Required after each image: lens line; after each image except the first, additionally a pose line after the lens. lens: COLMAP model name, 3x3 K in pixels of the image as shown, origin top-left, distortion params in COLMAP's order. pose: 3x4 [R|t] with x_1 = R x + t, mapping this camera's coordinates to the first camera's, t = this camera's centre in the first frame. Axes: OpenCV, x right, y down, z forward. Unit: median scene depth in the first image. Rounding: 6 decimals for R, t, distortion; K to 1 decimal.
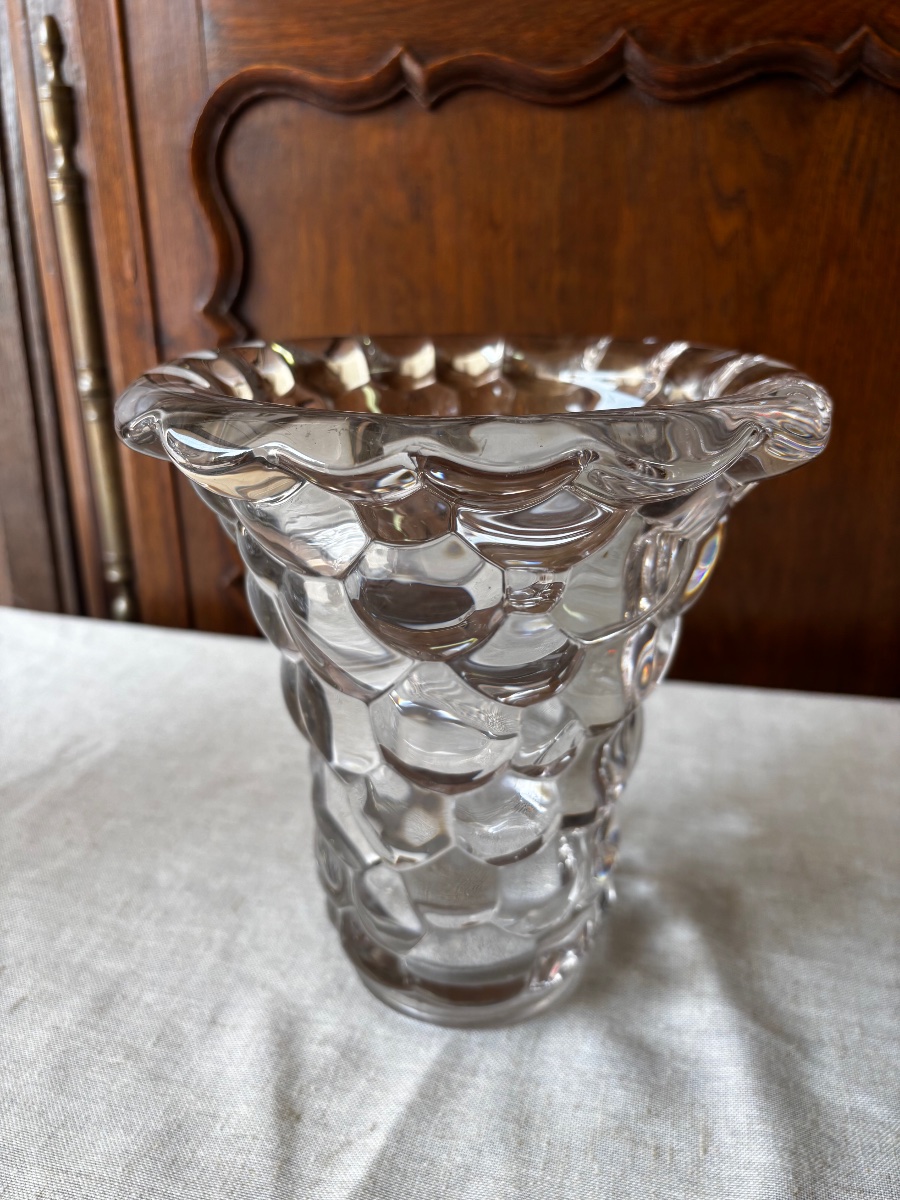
lens RADIAL K [[917.1, 0, 450.0], [0, 917.1, 600.0], [0, 0, 1]] dist [0.012786, 0.006955]
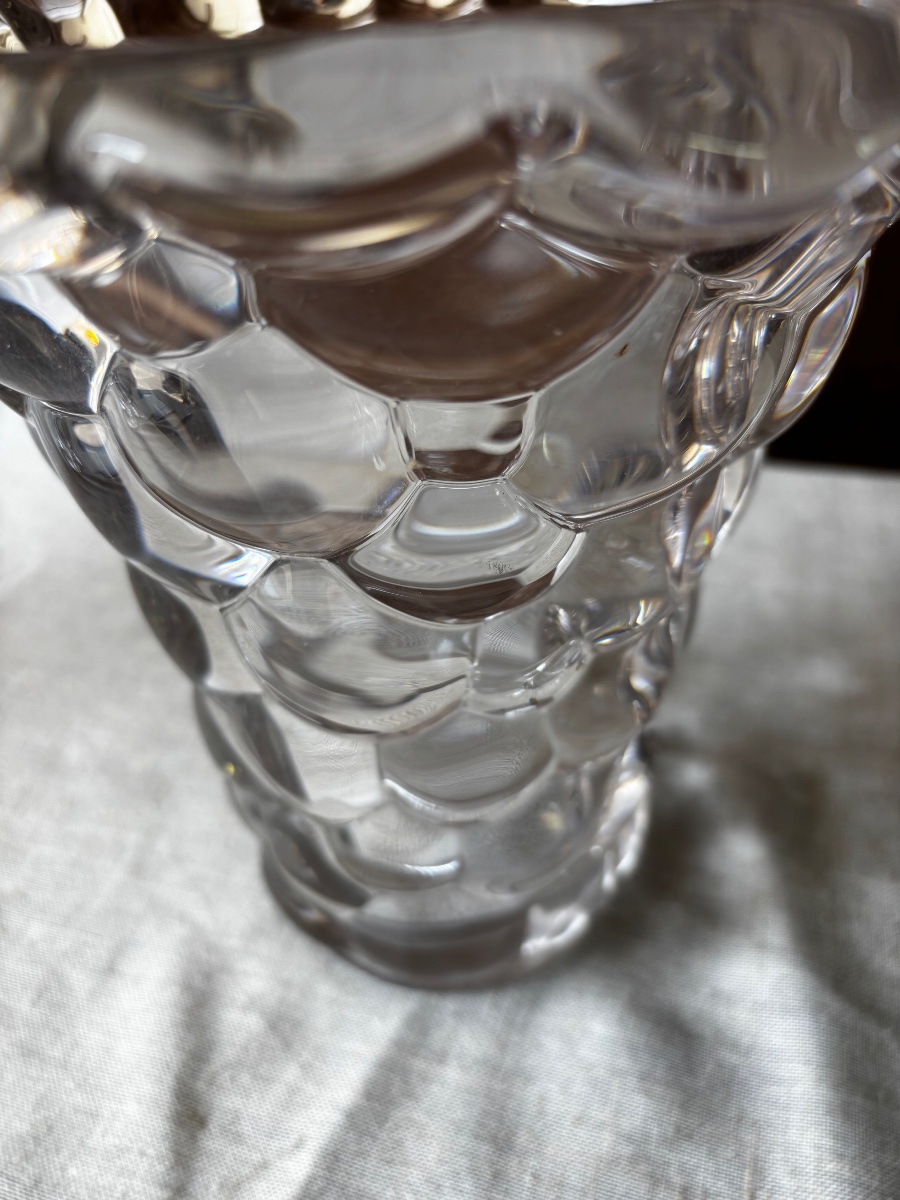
lens RADIAL K [[920.6, 0, 451.2], [0, 920.6, 557.9], [0, 0, 1]] dist [-0.072855, 0.033973]
pose [[0.996362, -0.012254, -0.084337, 0.097151], [0.033384, 0.966641, 0.253949, -0.058425], [0.078411, -0.255841, 0.963534, 0.397706]]
